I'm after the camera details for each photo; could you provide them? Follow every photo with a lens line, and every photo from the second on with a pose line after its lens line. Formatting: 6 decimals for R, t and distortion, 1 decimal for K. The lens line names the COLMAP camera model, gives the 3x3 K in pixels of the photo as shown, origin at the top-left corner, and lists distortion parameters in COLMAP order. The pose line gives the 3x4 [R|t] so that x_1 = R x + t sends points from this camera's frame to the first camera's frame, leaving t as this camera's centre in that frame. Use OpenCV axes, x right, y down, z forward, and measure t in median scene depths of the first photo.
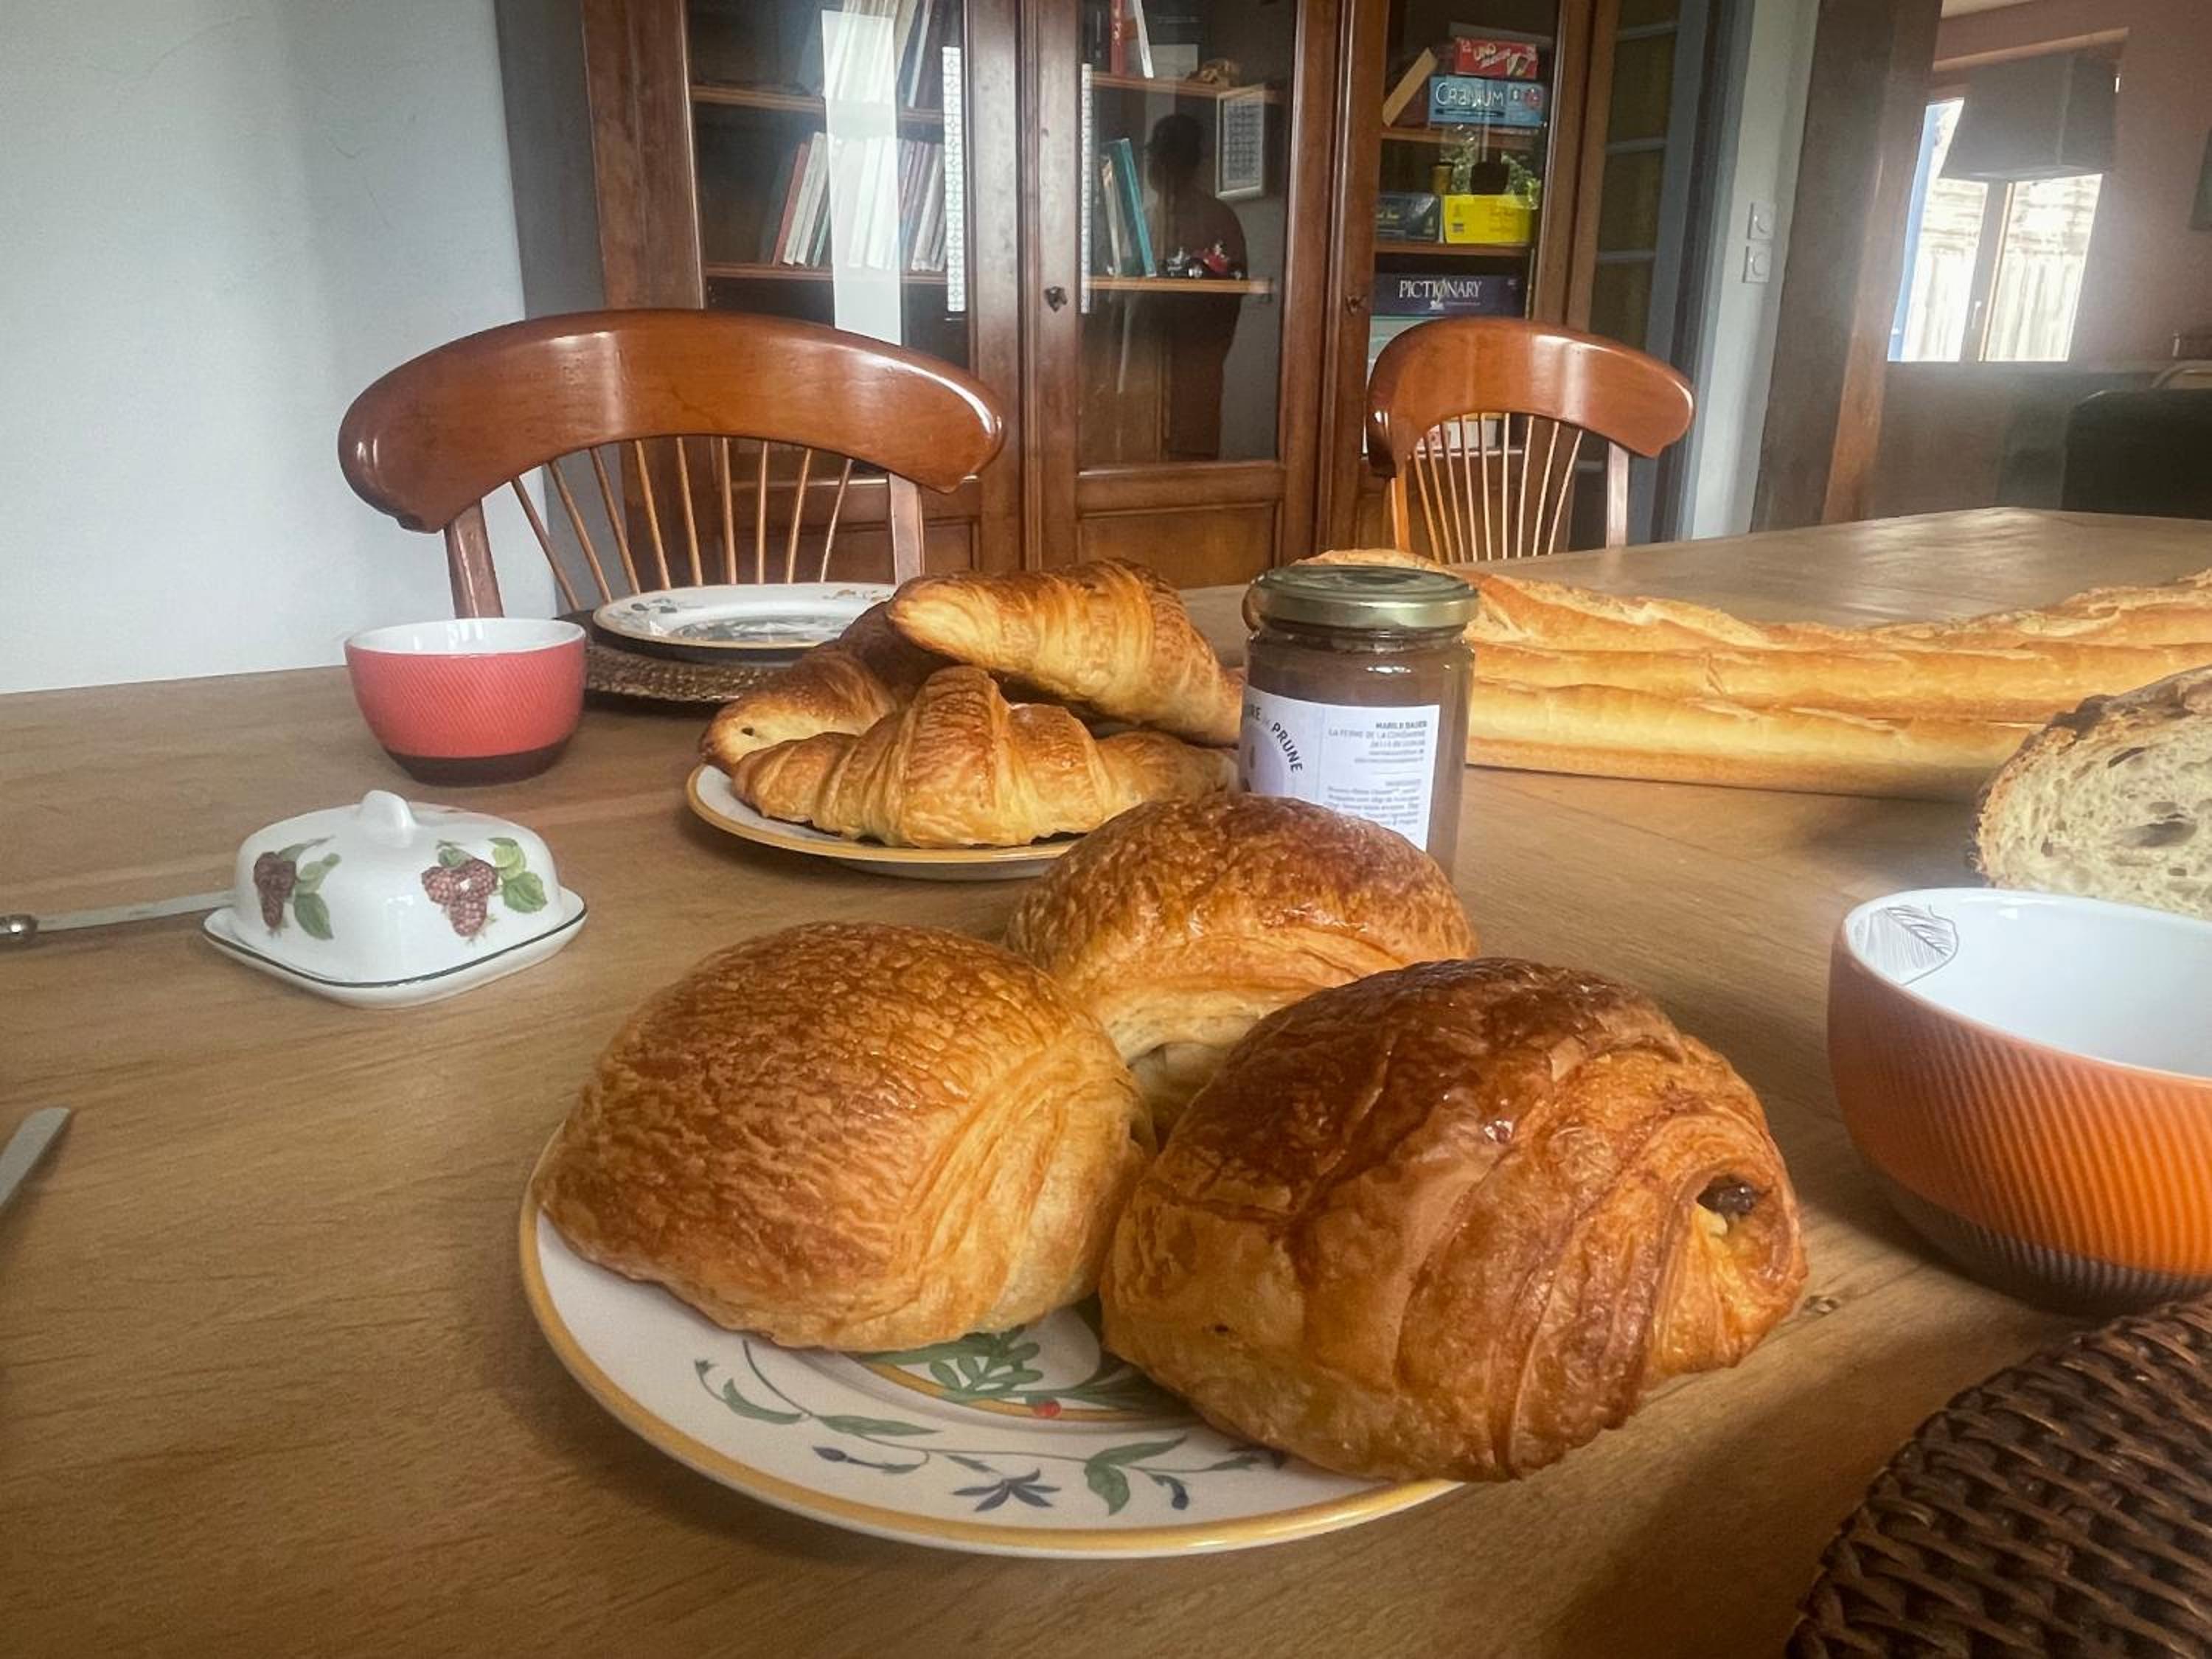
lens RADIAL K [[1428.8, 0, 1063.2], [0, 1428.8, 818.0], [0, 0, 1]] dist [0.000268, -0.004945]
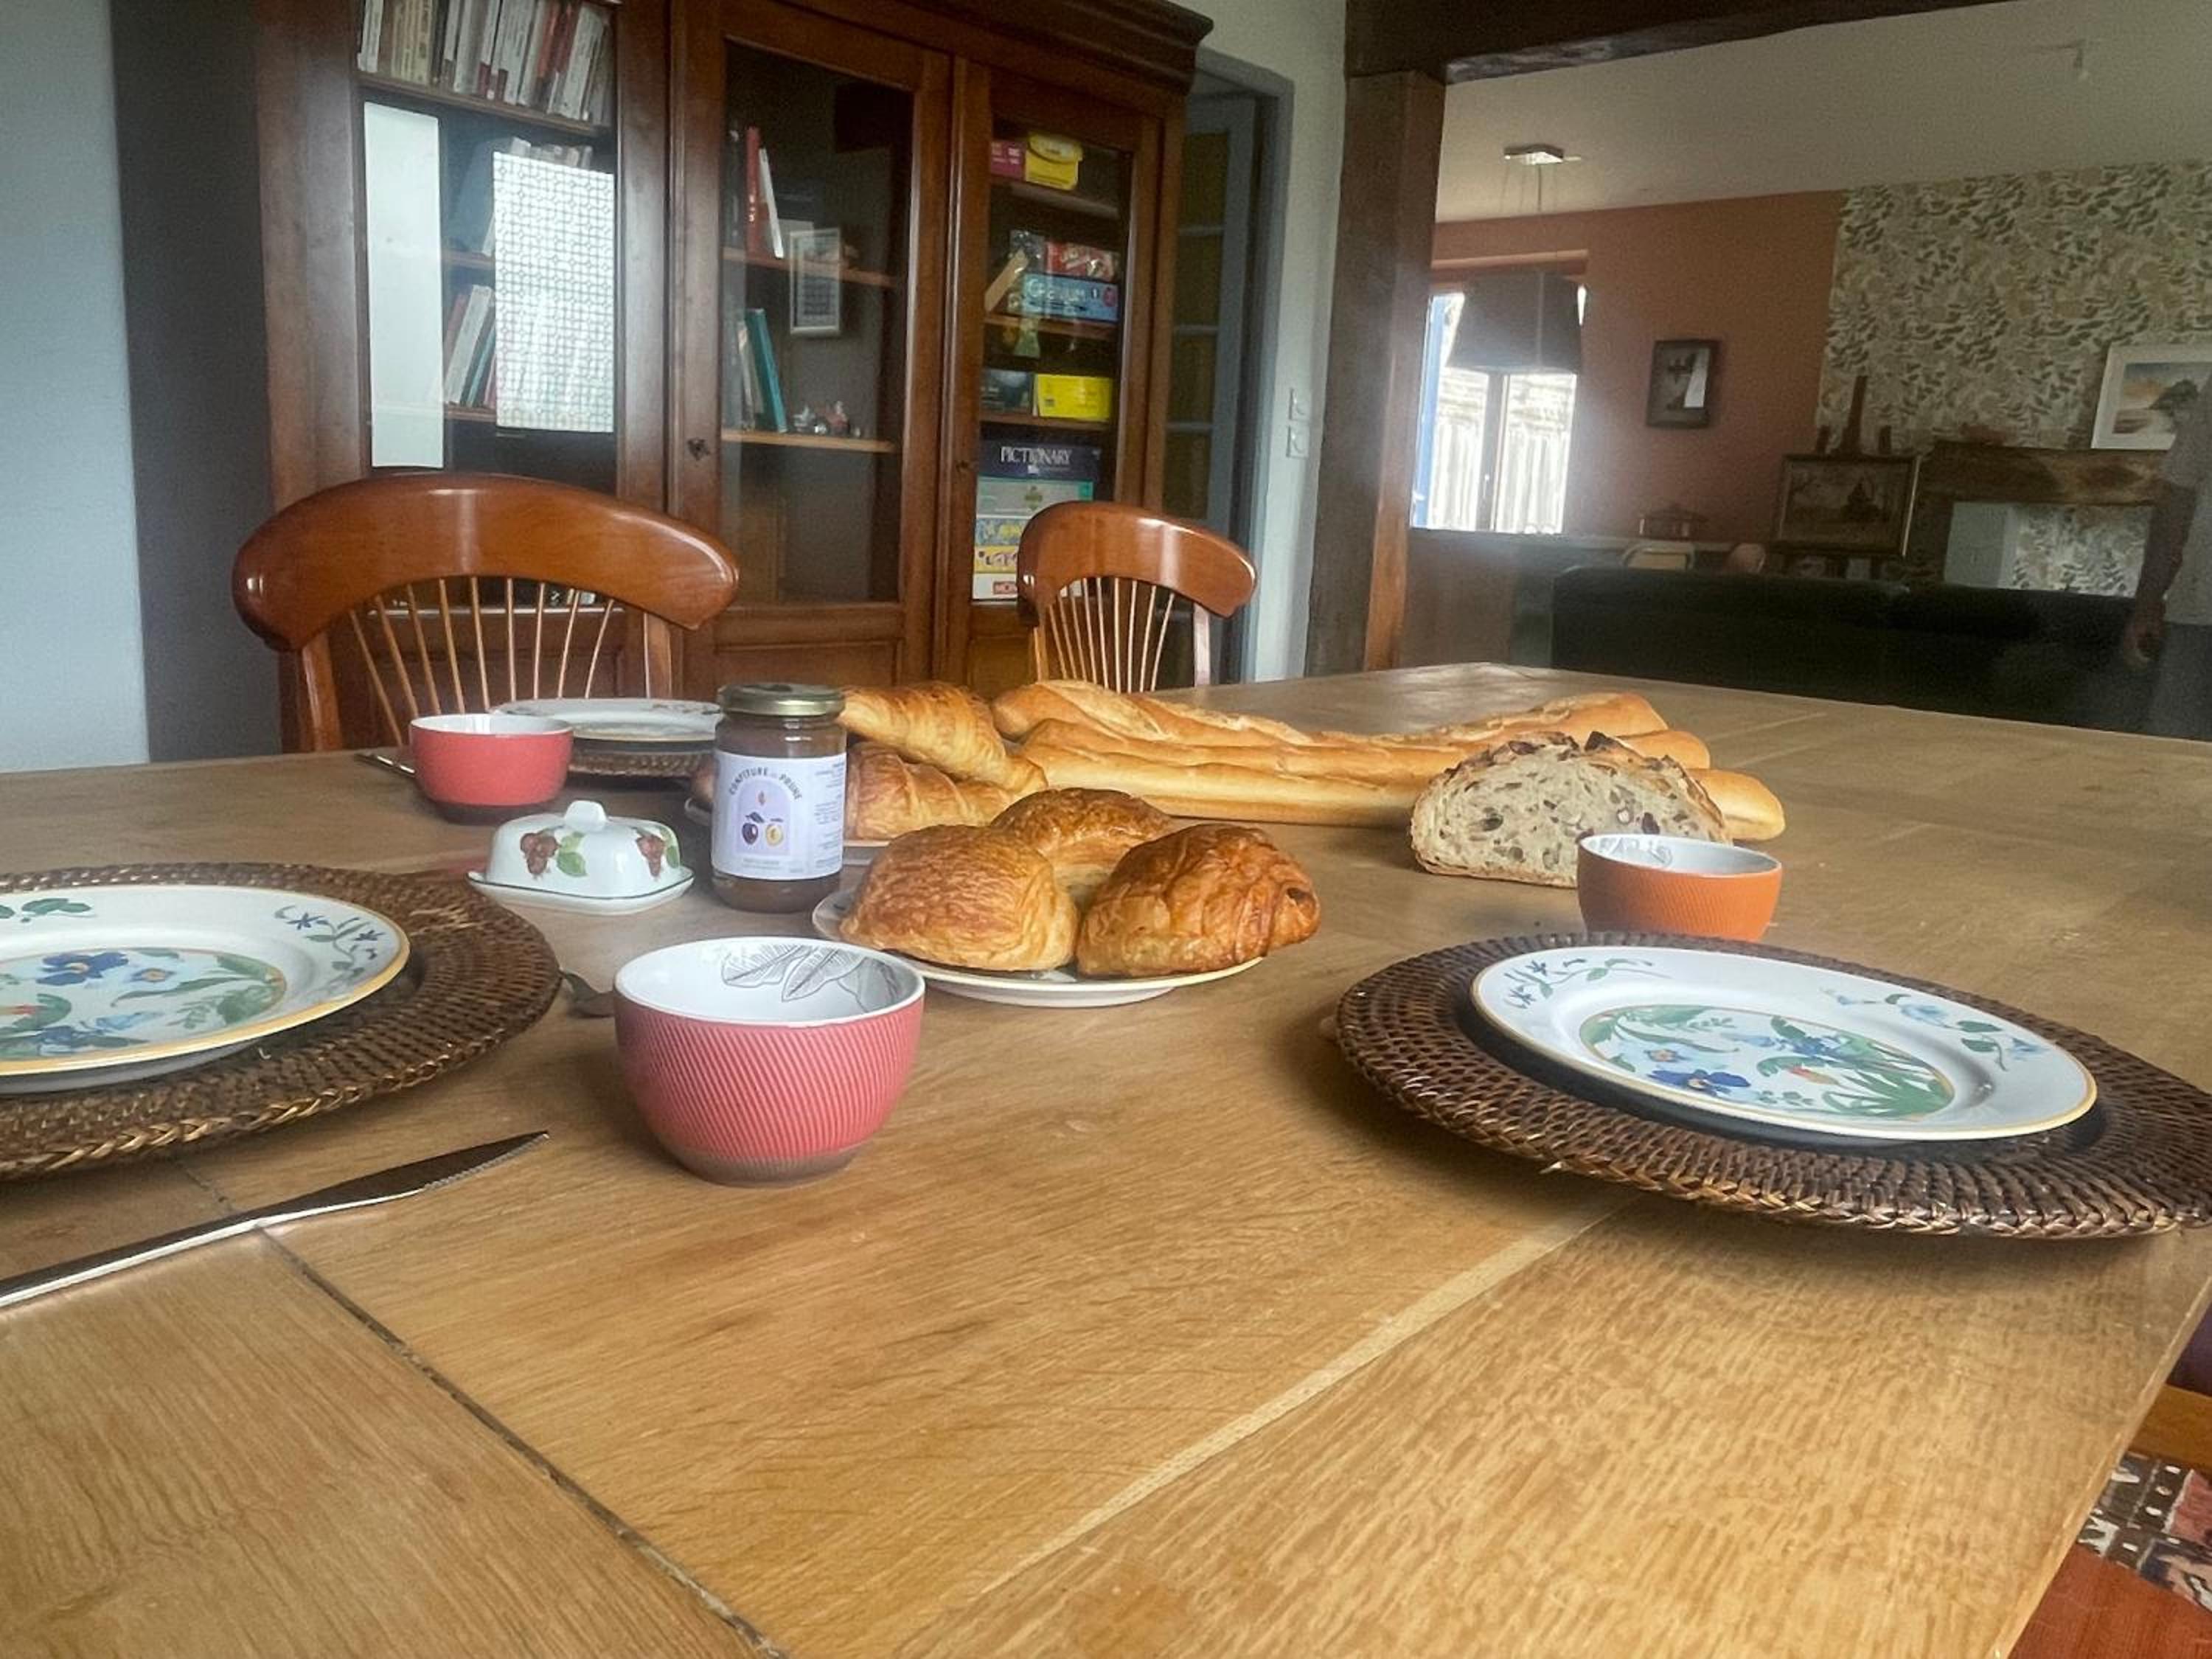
lens RADIAL K [[1631.8, 0, 1062.4], [0, 1631.8, 815.4], [0, 0, 1]] dist [0.000706, -0.005525]
pose [[0.957299, -0.002608, 0.289089, -0.344642], [0.033829, 0.994100, -0.103054, 0.156474], [-0.287114, 0.108433, 0.951739, -0.741498]]
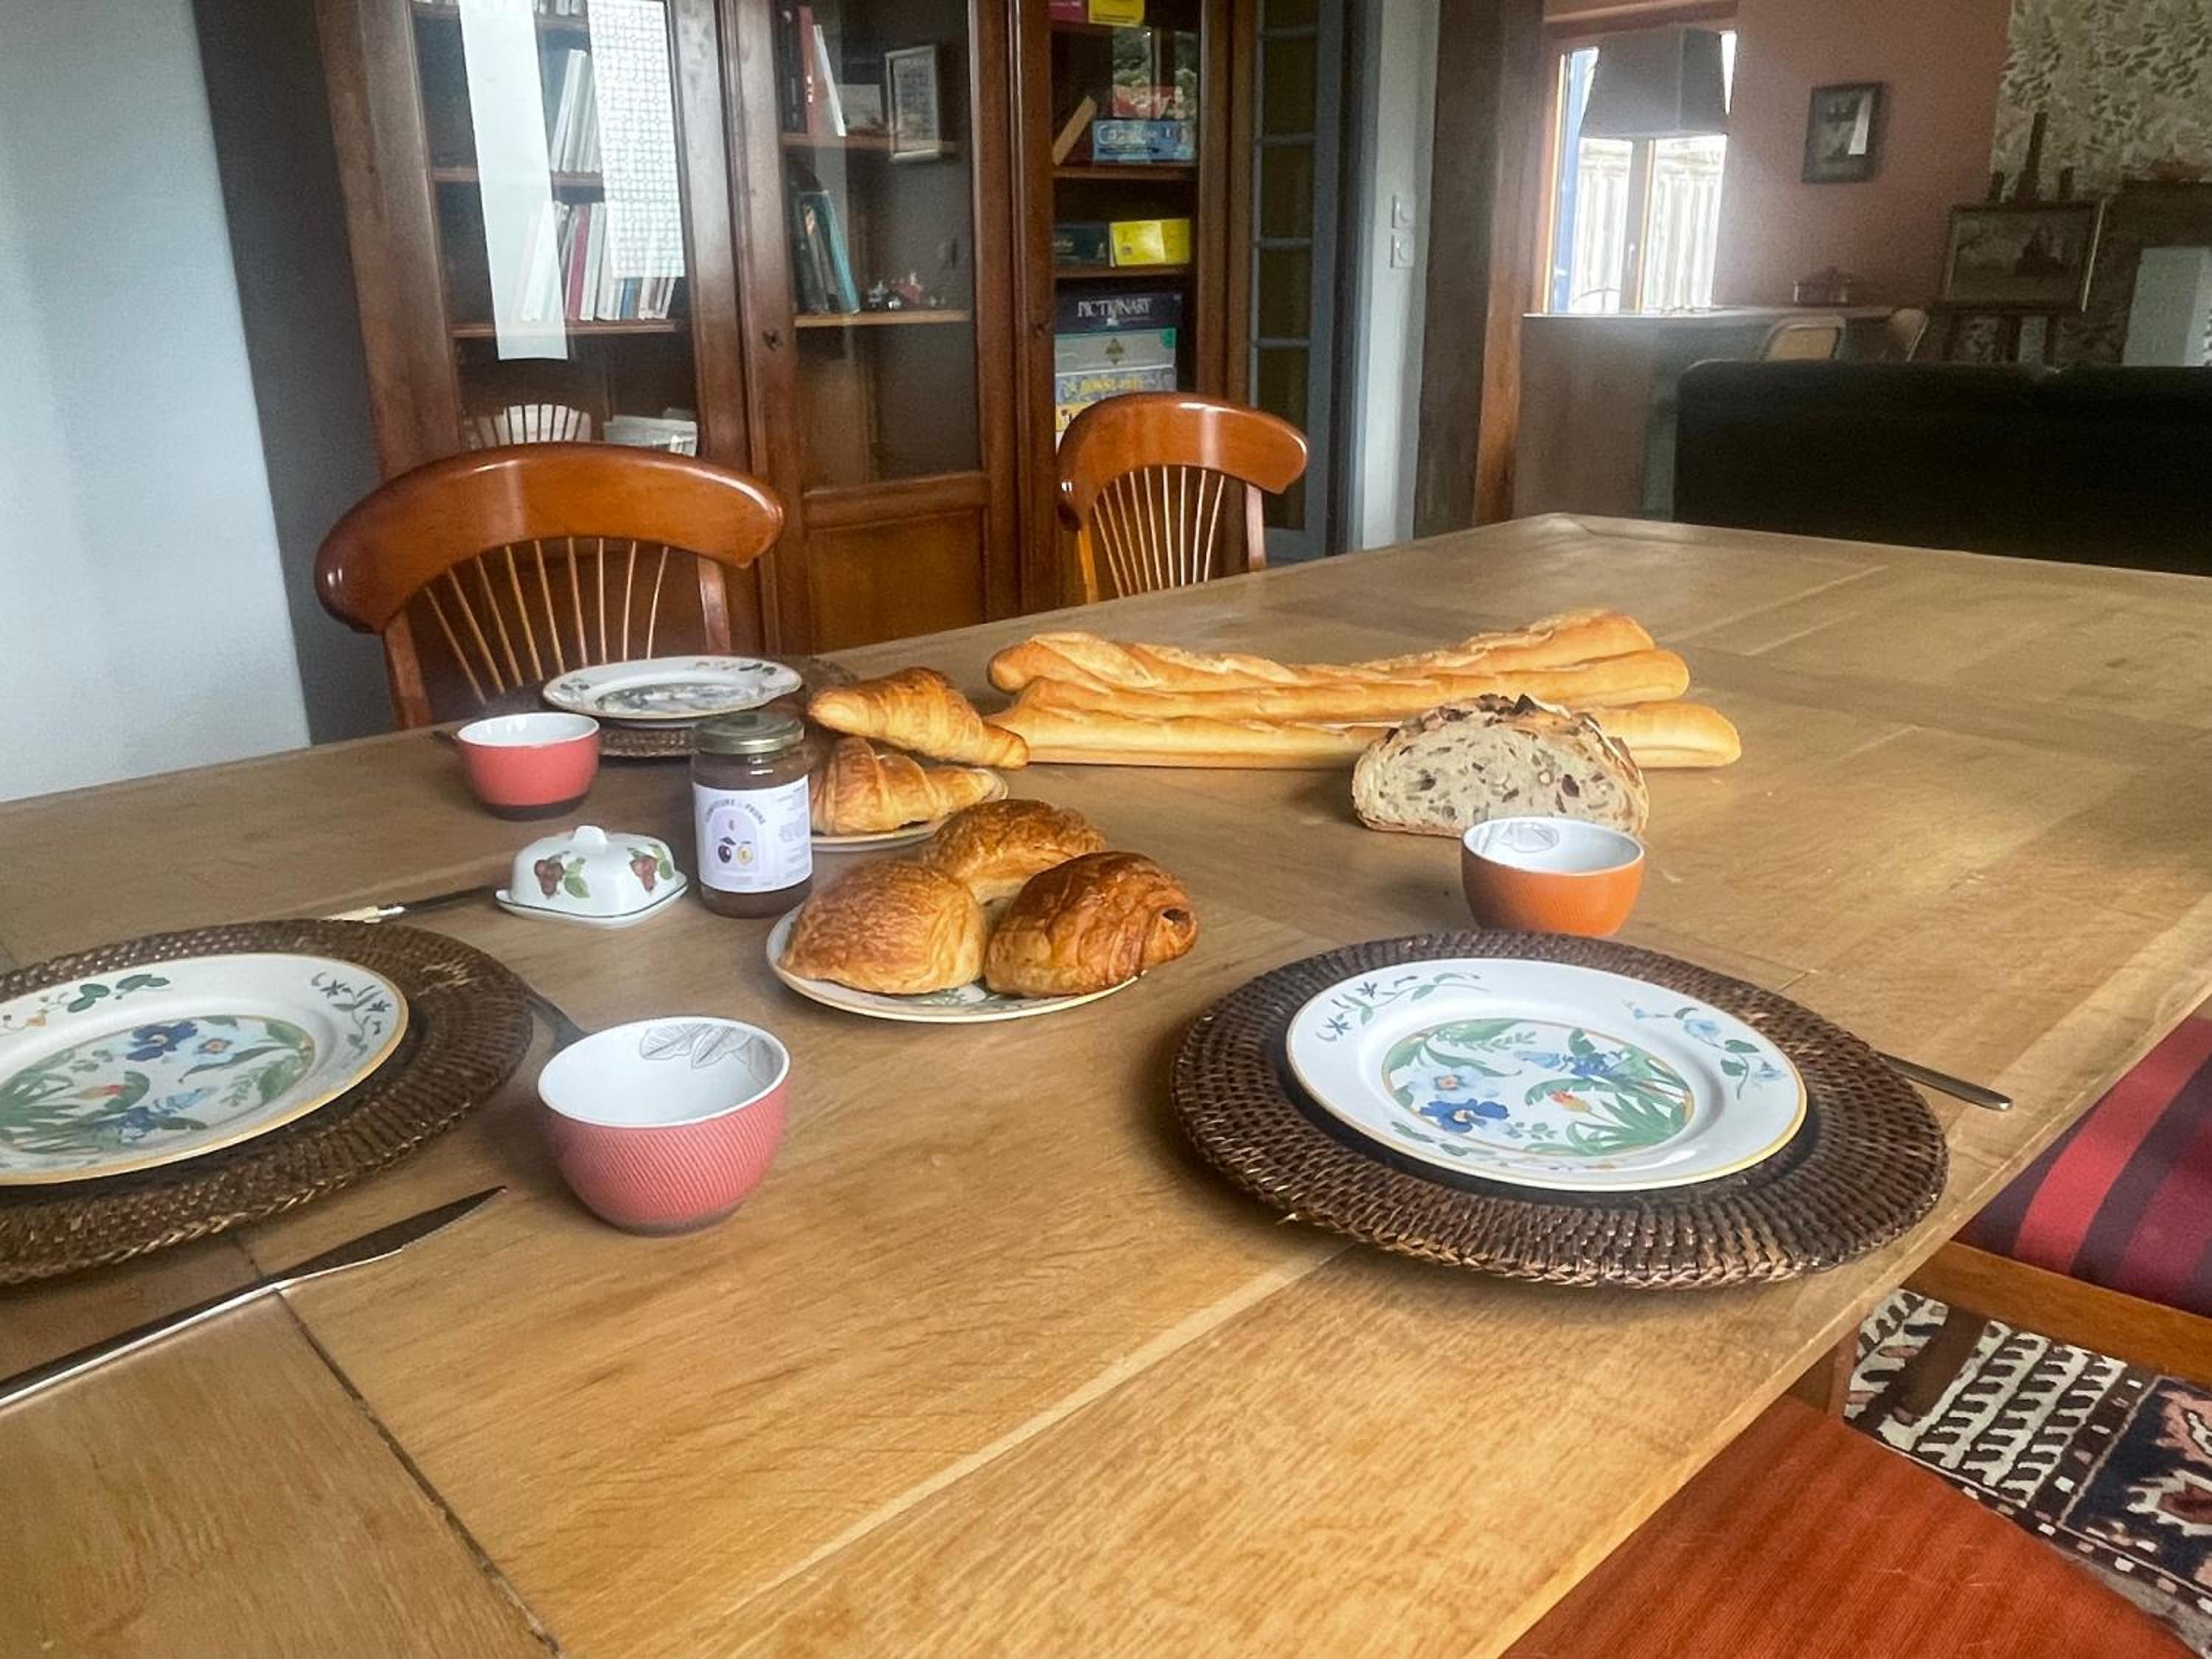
lens RADIAL K [[1630.1, 0, 1058.3], [0, 1630.1, 814.0], [0, 0, 1]] dist [-0.000020, -0.005259]
pose [[0.979784, -0.073271, 0.186156, -0.176023], [0.071243, 0.997304, 0.017570, -0.019869], [-0.186942, -0.003952, 0.982363, -0.967966]]
